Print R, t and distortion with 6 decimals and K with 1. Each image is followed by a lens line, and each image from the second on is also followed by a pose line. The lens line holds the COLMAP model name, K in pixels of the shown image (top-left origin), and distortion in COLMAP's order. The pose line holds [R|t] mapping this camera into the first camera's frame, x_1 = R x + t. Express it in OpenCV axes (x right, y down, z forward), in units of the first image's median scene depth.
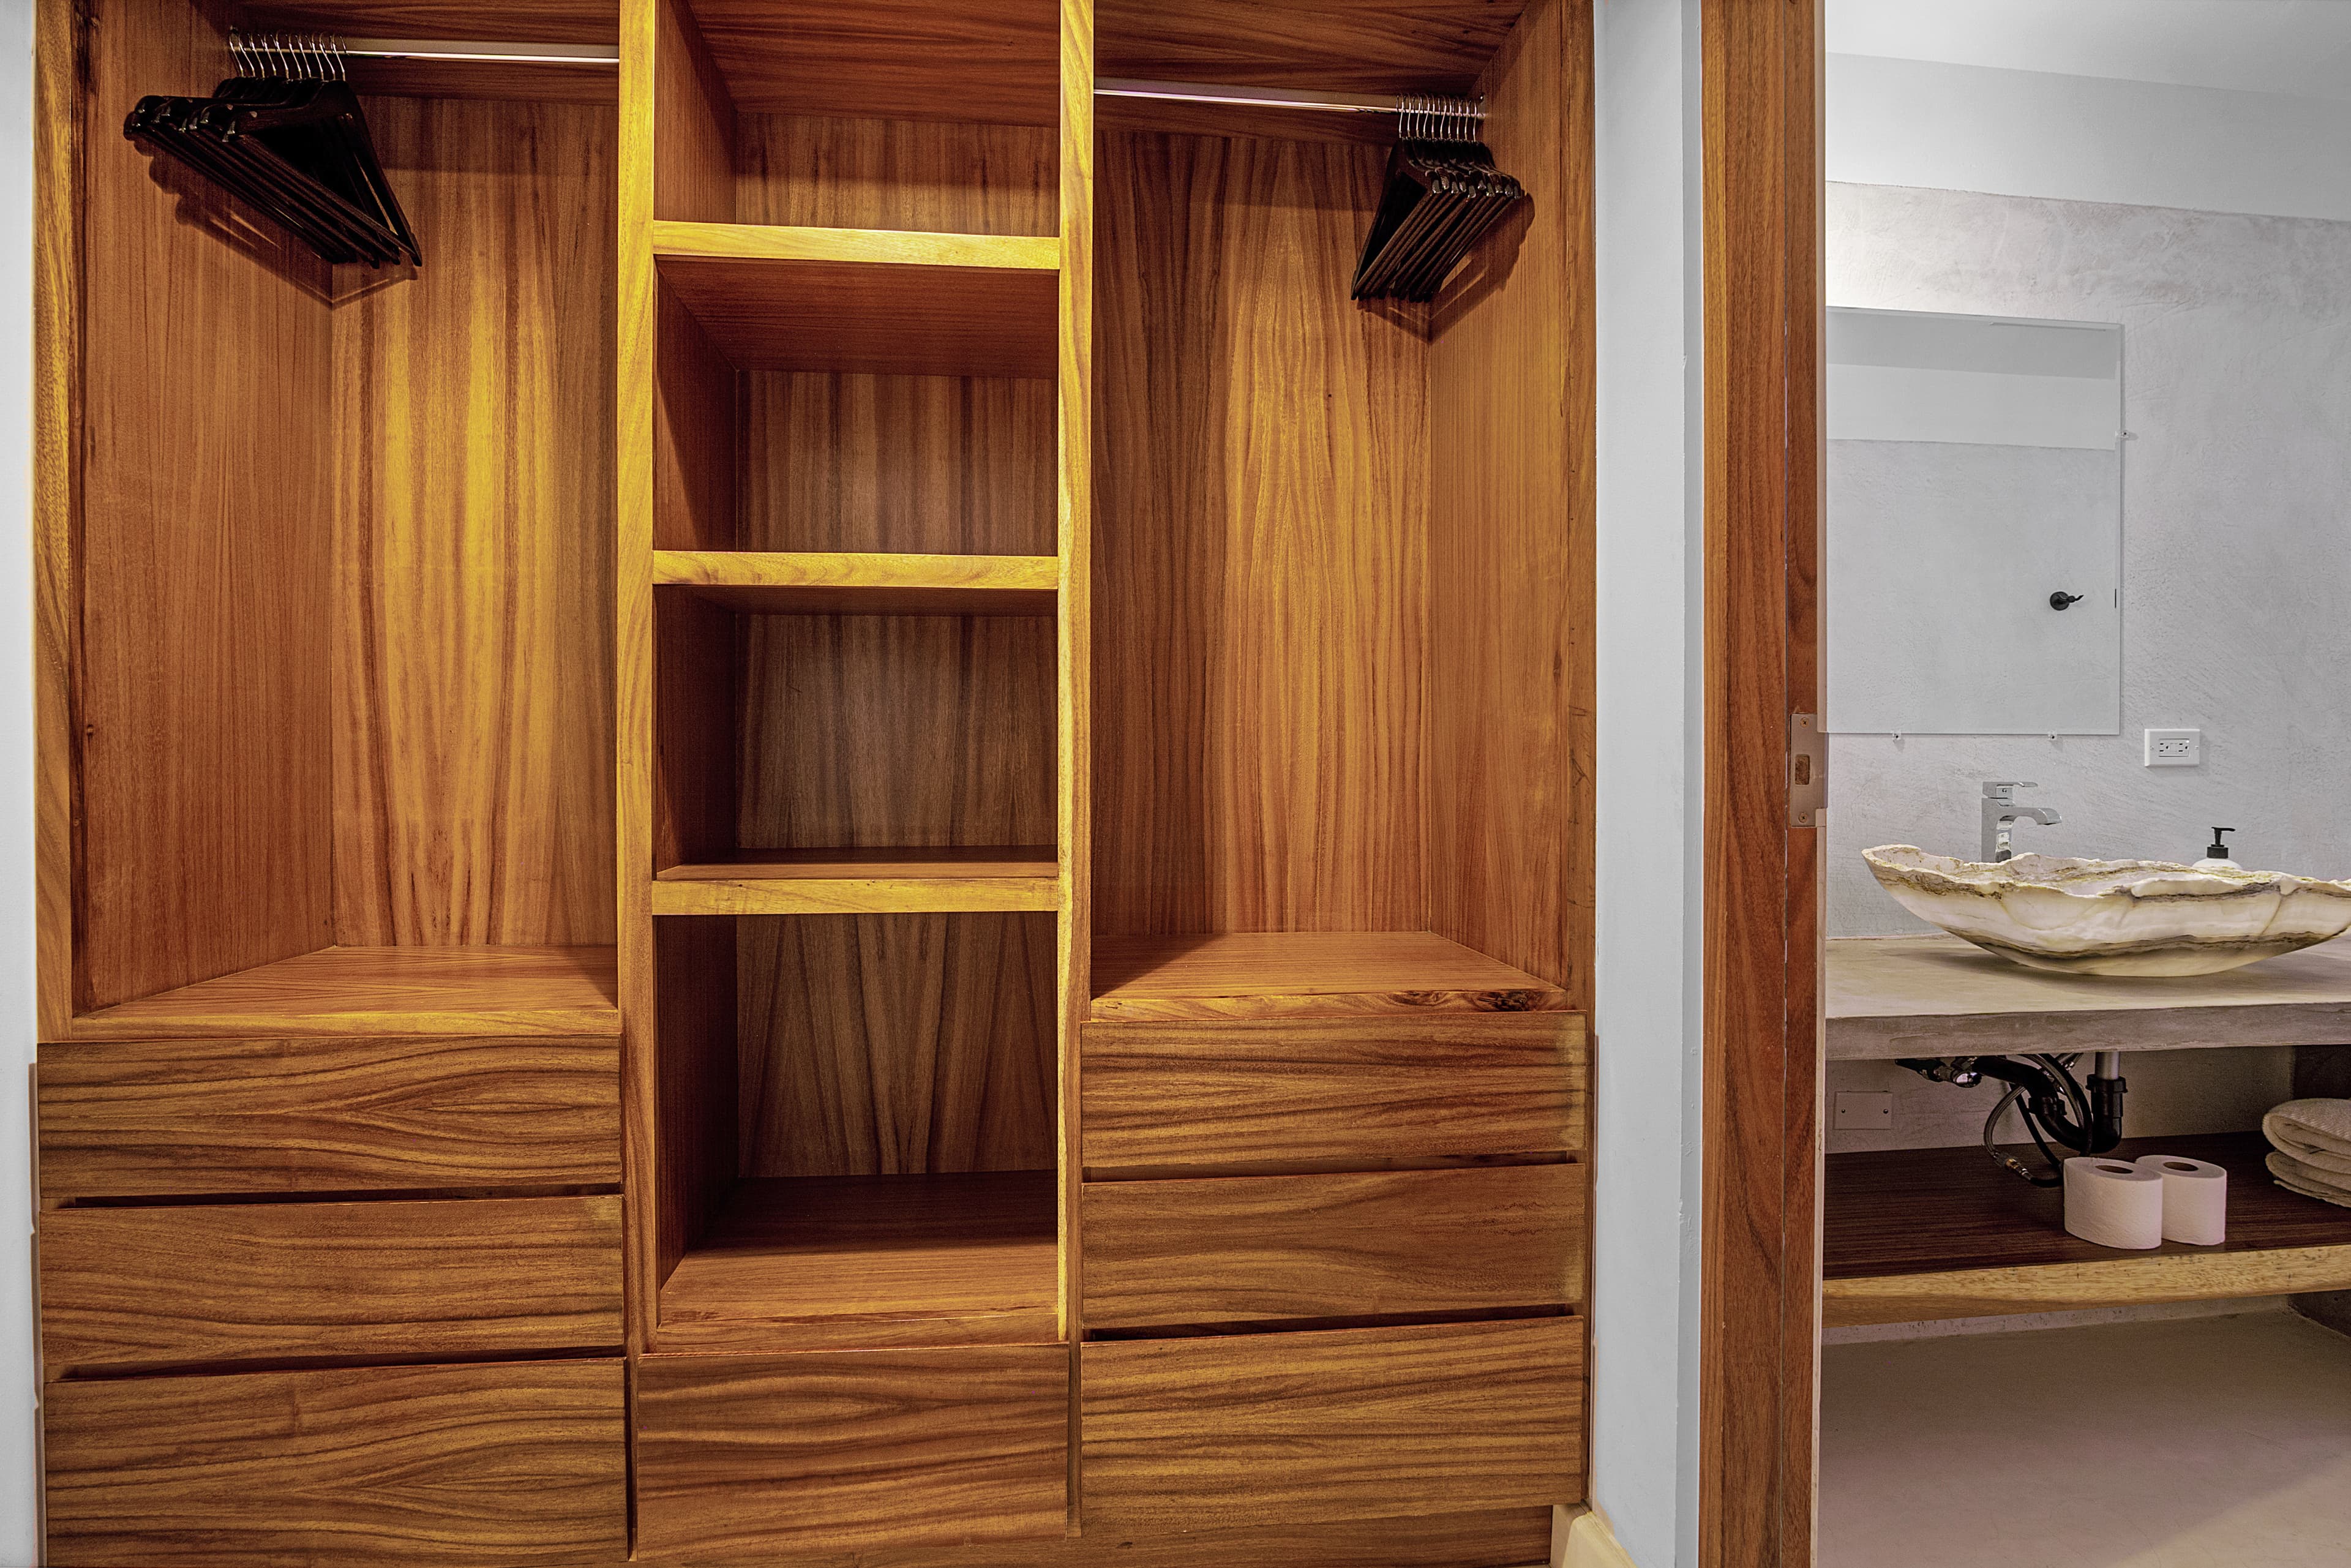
lens RADIAL K [[1264.4, 0, 1170.3], [0, 1264.4, 766.3], [0, 0, 1]] dist [-0.025581, 0.004306]
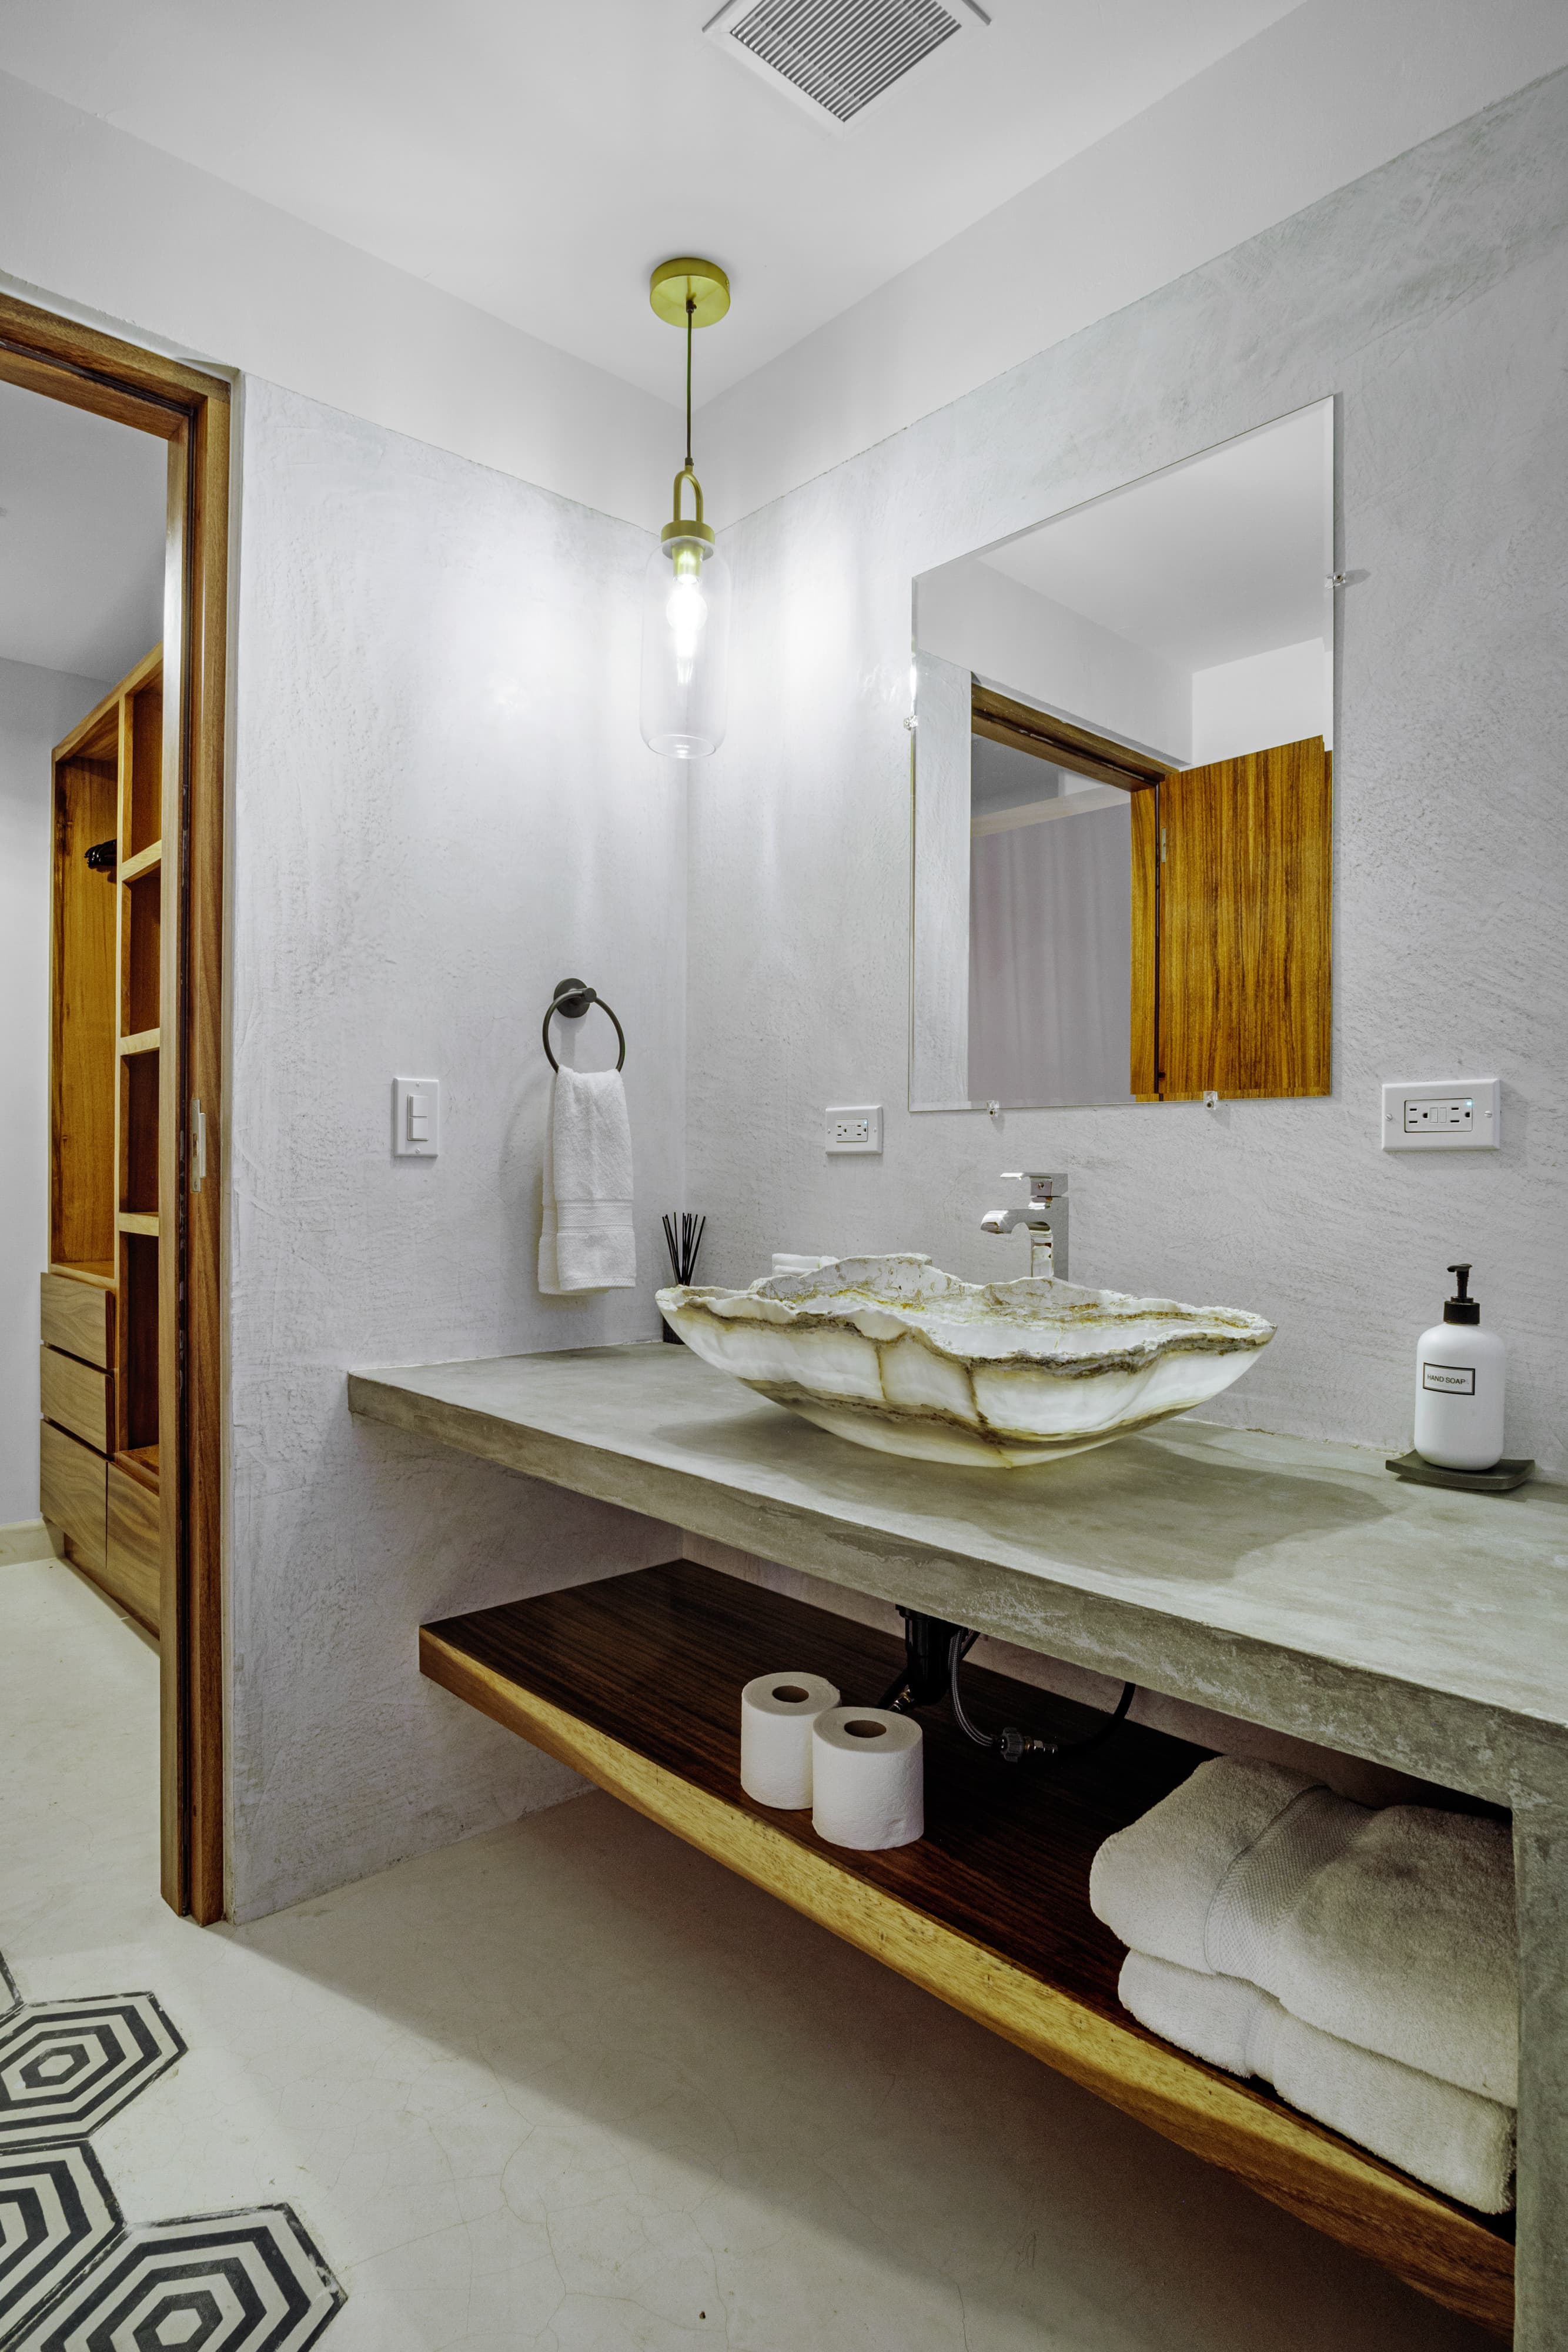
lens RADIAL K [[1288.0, 0, 773.2], [0, 1288.0, 1176.3], [0, 0, 1]] dist [-0.031760, 0.002136]
pose [[0.575927, 0.007461, -0.817467, 1.191808], [-0.012451, 0.999922, 0.000354, 0.016332], [0.817406, 0.009975, 0.575975, 0.483071]]
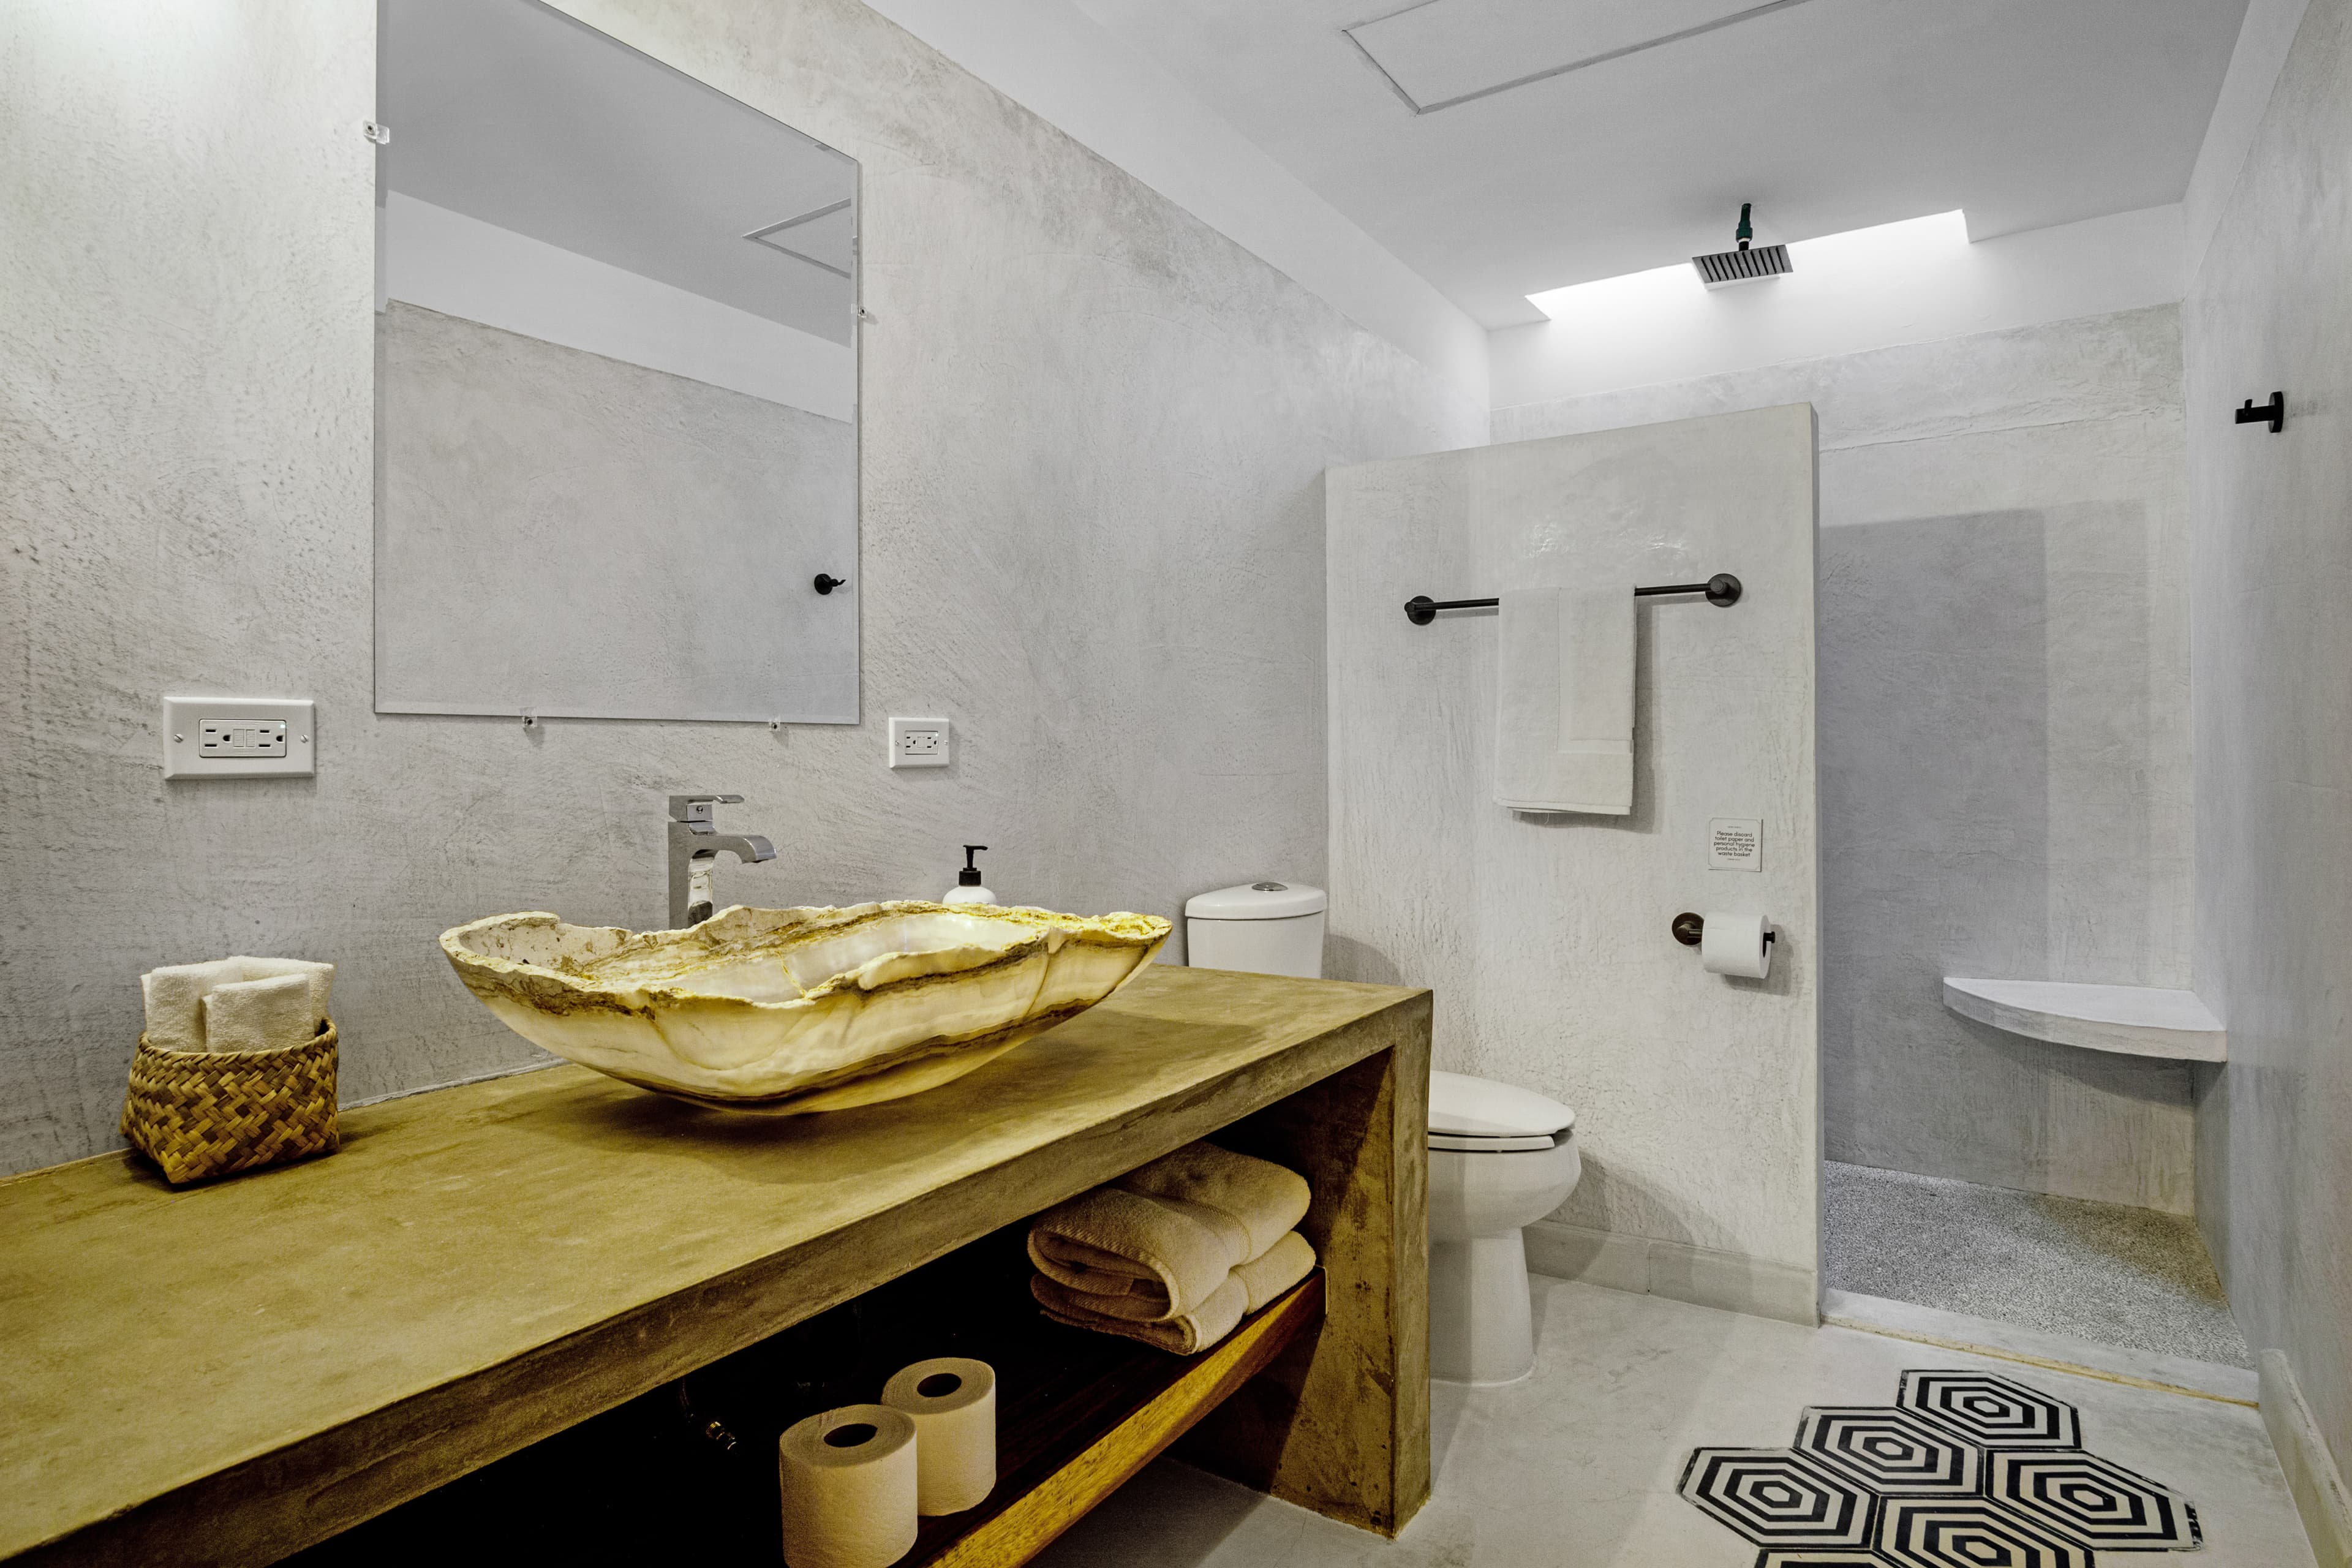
lens RADIAL K [[1265.0, 0, 1170.8], [0, 1265.0, 766.3], [0, 0, 1]] dist [-0.025581, 0.004306]
pose [[0.649364, -0.010889, 0.760400, 0.349155], [0.014795, 0.999889, 0.001684, 0.000365], [-0.760334, 0.010157, 0.649453, 0.421625]]
